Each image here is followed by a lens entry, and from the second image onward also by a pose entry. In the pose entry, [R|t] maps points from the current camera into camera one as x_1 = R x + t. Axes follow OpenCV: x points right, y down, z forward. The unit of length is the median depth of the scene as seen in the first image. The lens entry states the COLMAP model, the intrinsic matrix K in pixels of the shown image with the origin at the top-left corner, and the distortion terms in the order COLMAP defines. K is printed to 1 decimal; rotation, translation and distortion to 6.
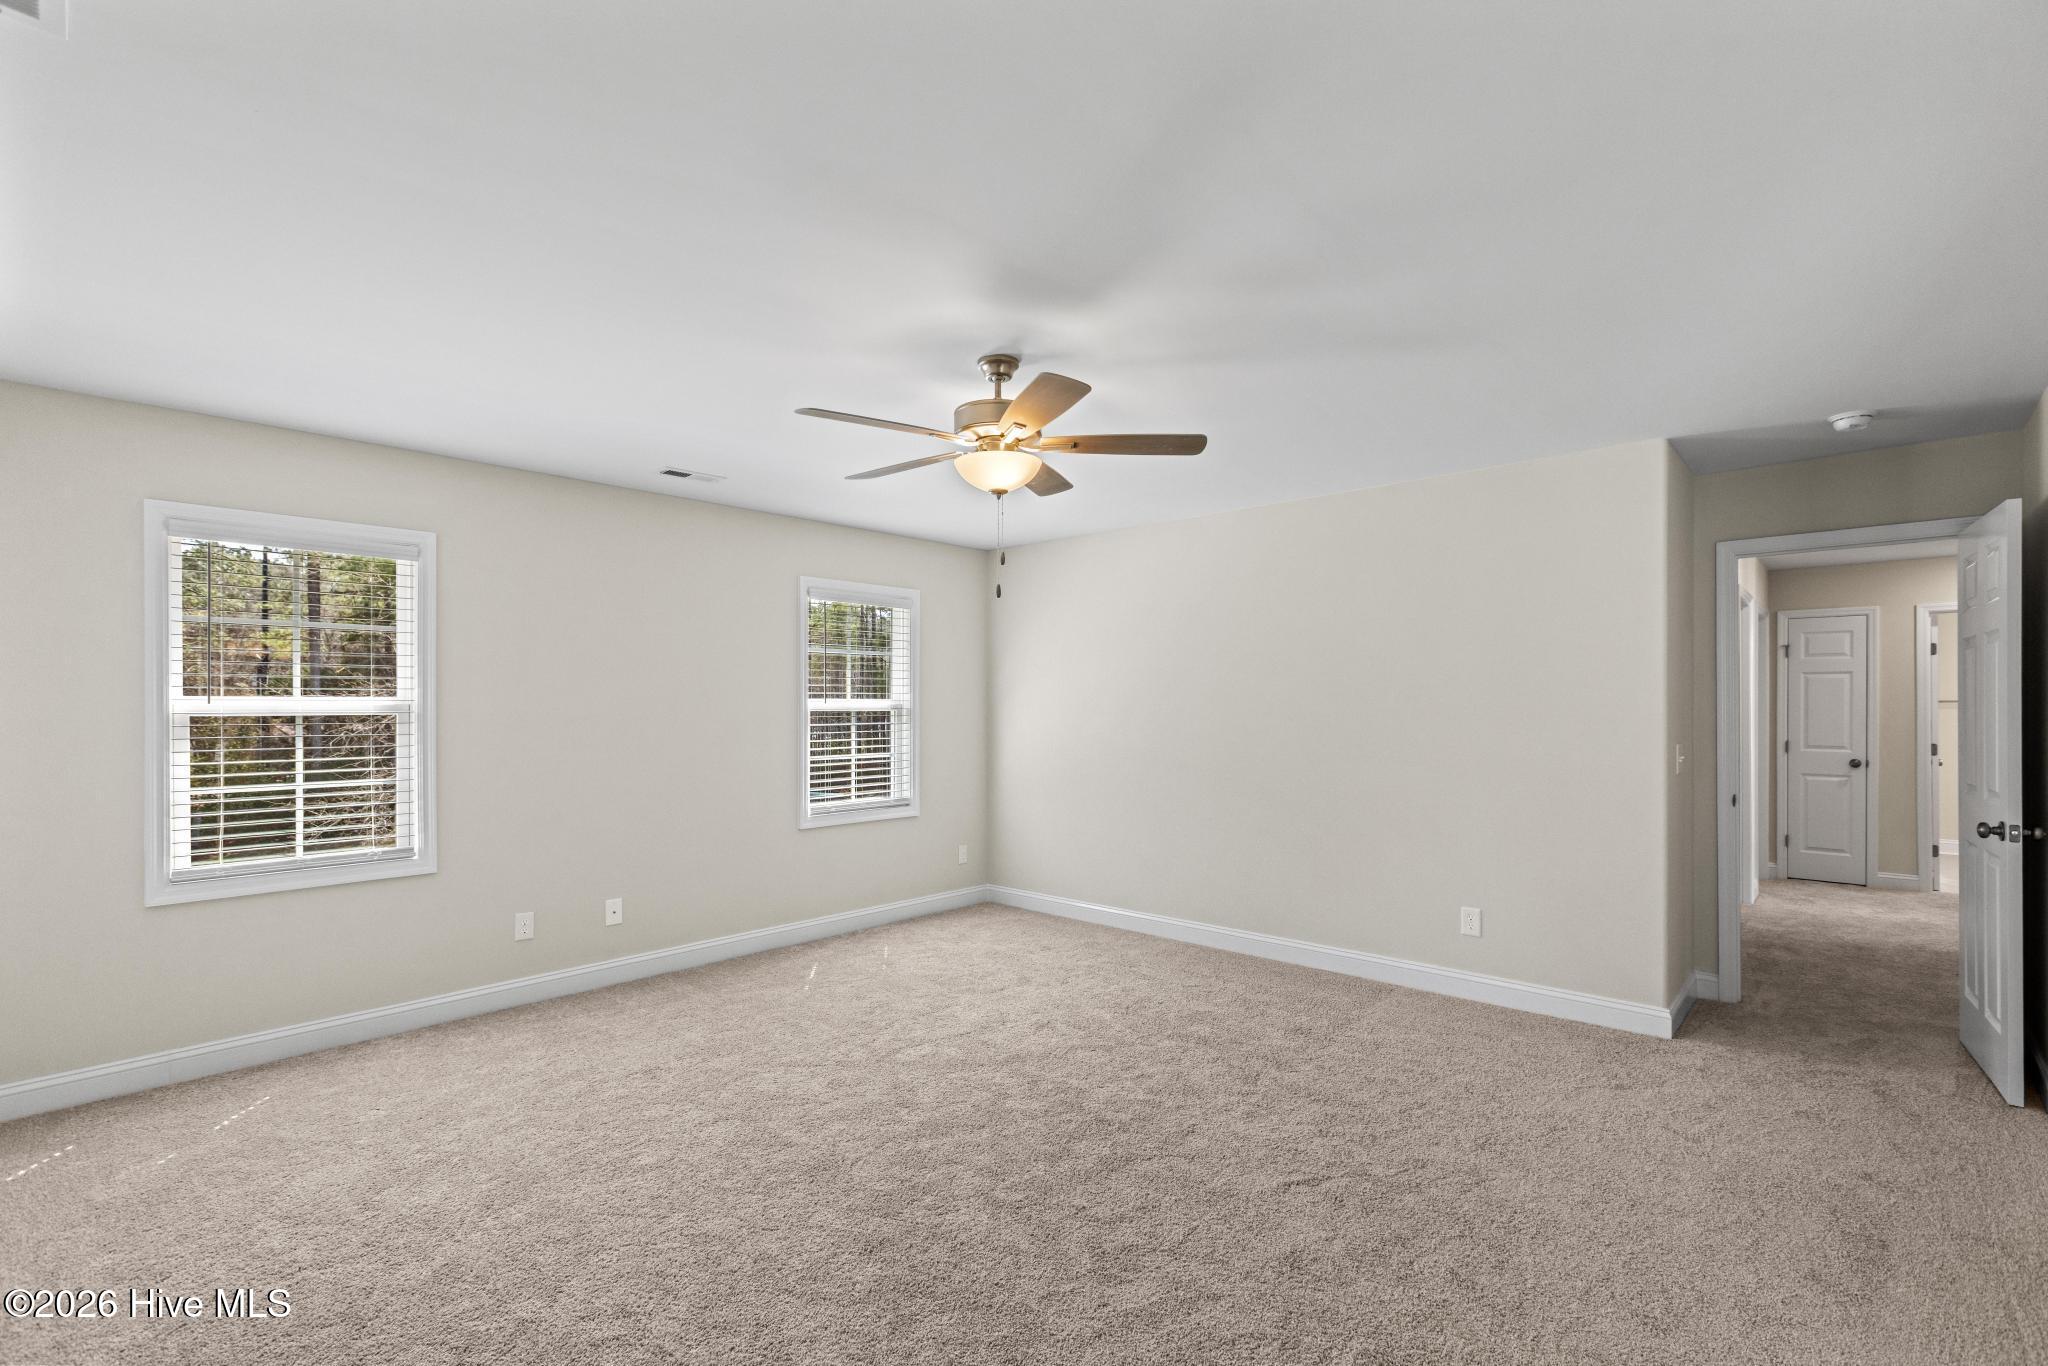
lens RADIAL K [[924.0, 0, 1024.6], [0, 924.0, 699.4], [0, 0, 1]] dist [0.002475, -0.000646]
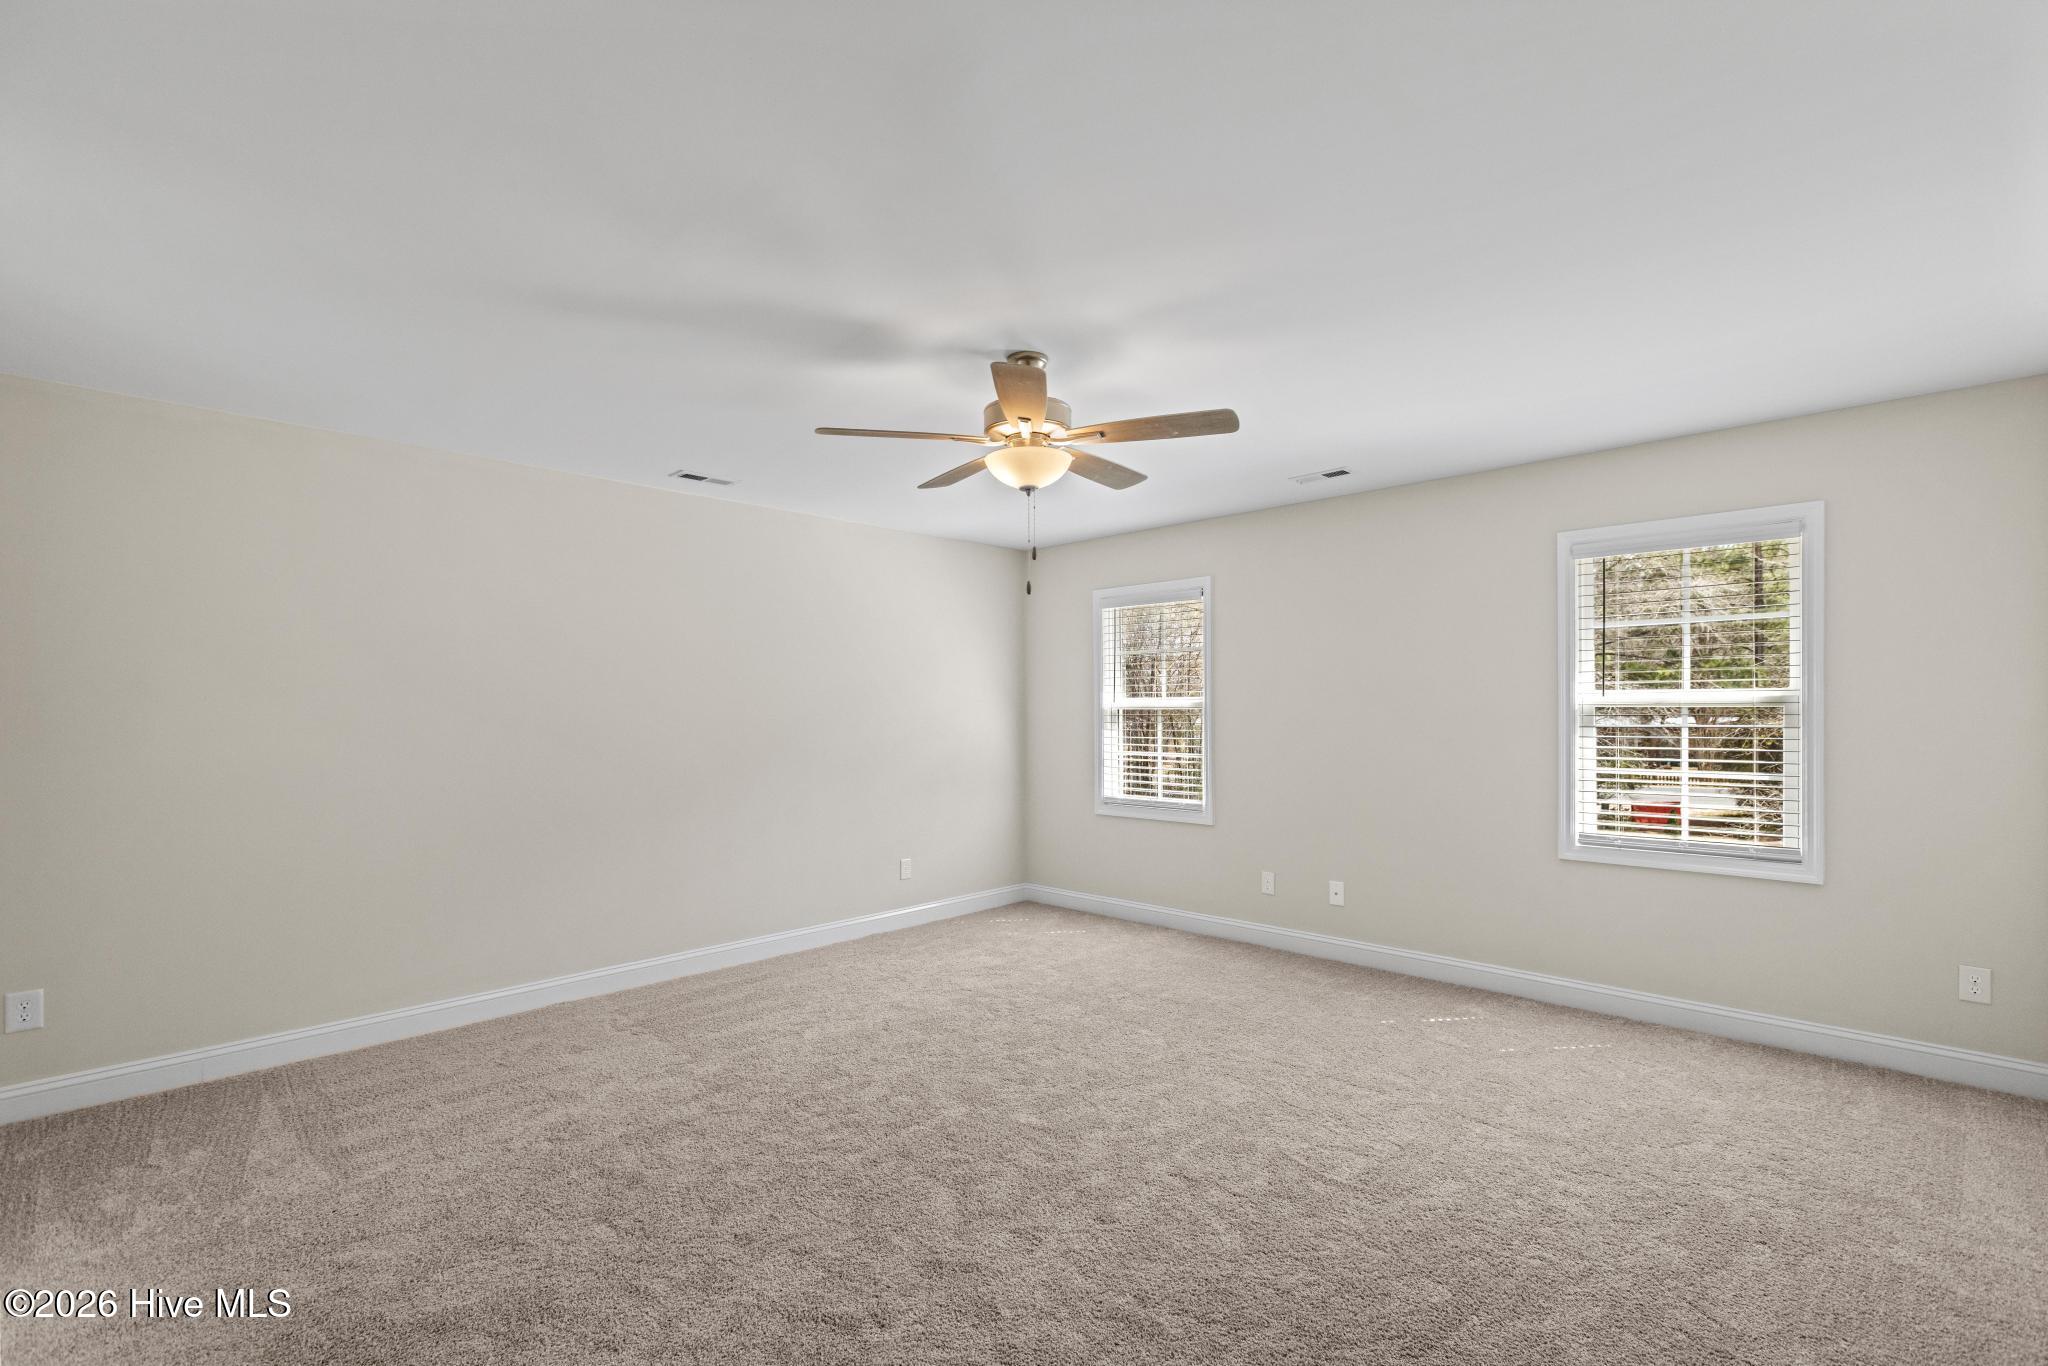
lens RADIAL K [[924.0, 0, 1066.6], [0, 924.0, 698.4], [0, 0, 1]] dist [0.002475, -0.000646]
pose [[-0.012294, -0.004117, -0.999916, 0.464877], [0.016236, 0.999859, -0.004316, 0.001917], [0.999793, -0.016287, -0.012225, 0.515163]]
